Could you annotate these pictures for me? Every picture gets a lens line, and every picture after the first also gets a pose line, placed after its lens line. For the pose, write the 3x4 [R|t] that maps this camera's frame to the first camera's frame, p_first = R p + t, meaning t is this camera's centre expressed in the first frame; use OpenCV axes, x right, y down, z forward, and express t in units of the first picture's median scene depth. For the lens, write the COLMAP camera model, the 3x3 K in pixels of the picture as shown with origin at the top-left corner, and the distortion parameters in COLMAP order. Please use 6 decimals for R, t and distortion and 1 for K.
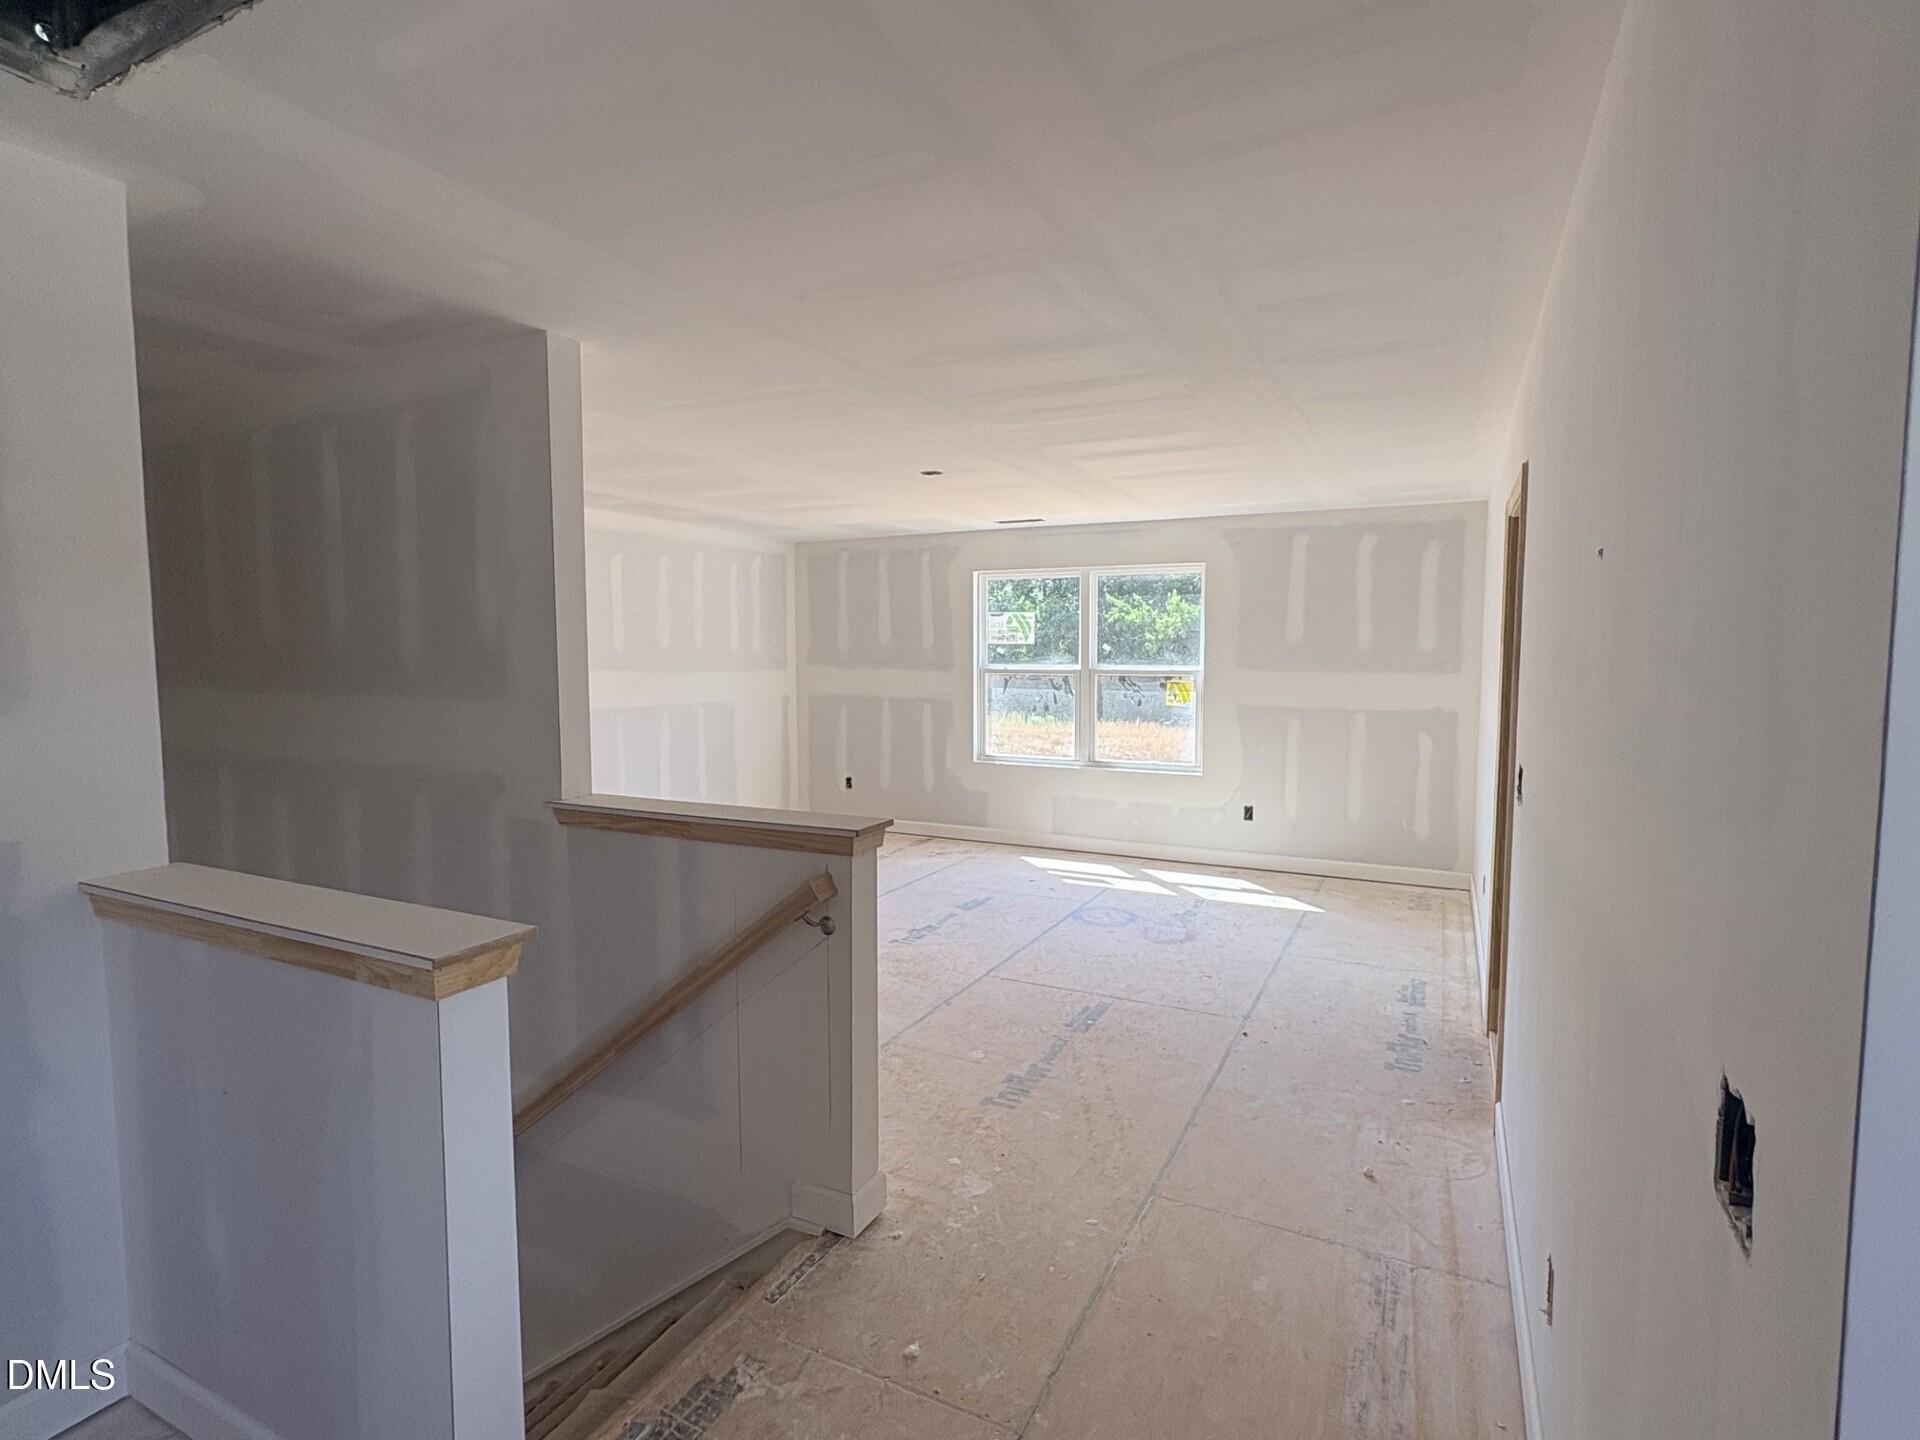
lens RADIAL K [[960.2, 0, 960.2], [0, 960.2, 726.9], [0, 0, 1]] dist [-0.001804, 0.001150]
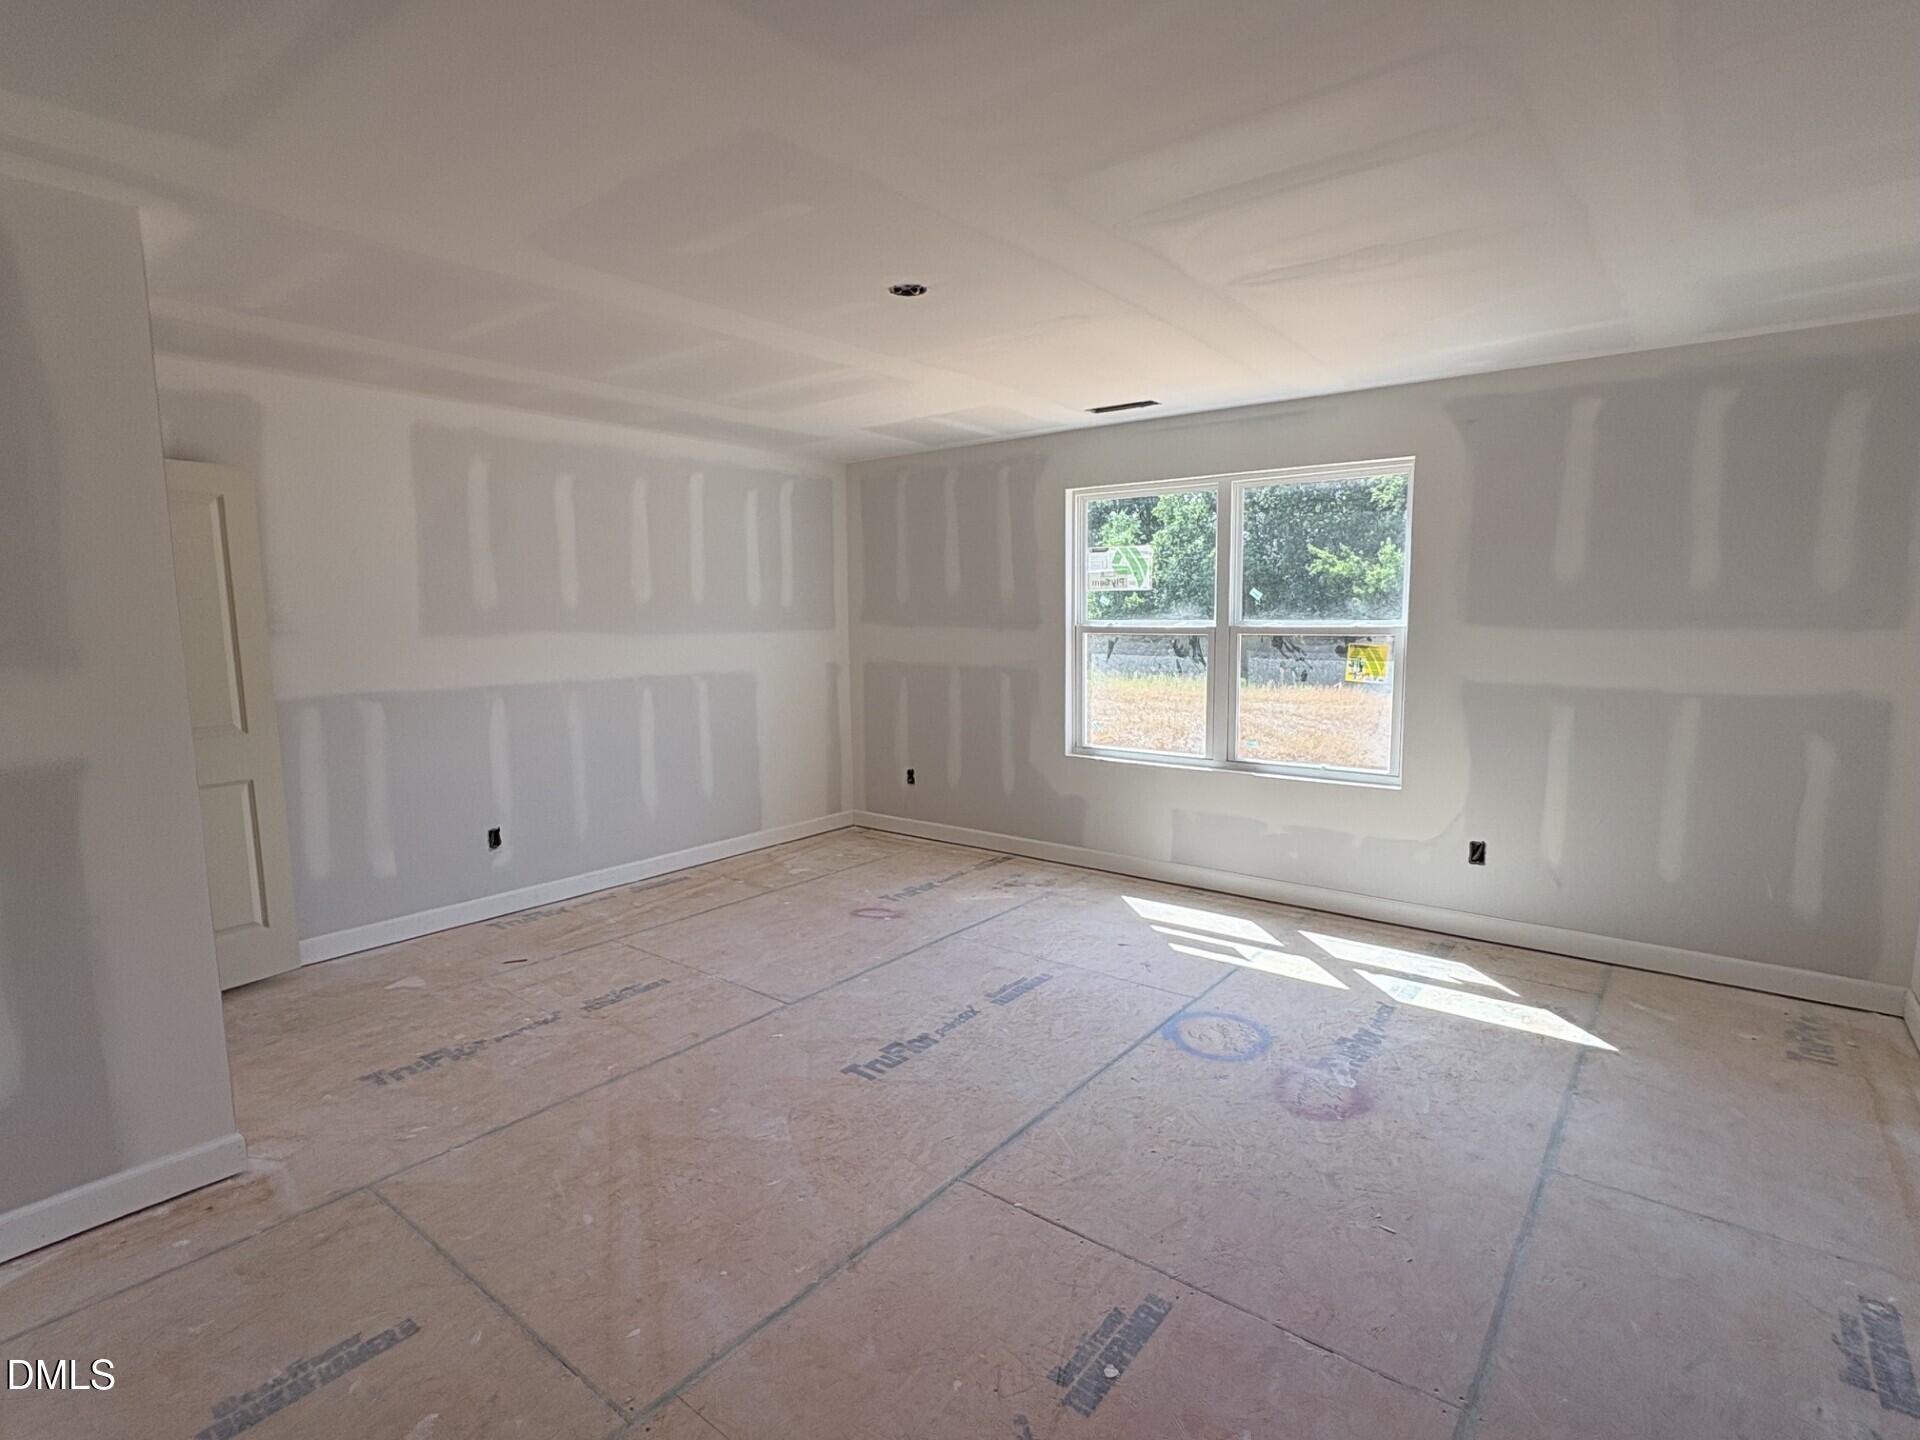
lens RADIAL K [[960.2, 0, 960.2], [0, 960.2, 726.9], [0, 0, 1]] dist [-0.001804, 0.001150]
pose [[0.980212, 0.014777, -0.197400, 0.082232], [-0.006519, 0.999079, 0.042420, -0.016307], [0.197845, -0.040294, 0.979405, 0.290184]]
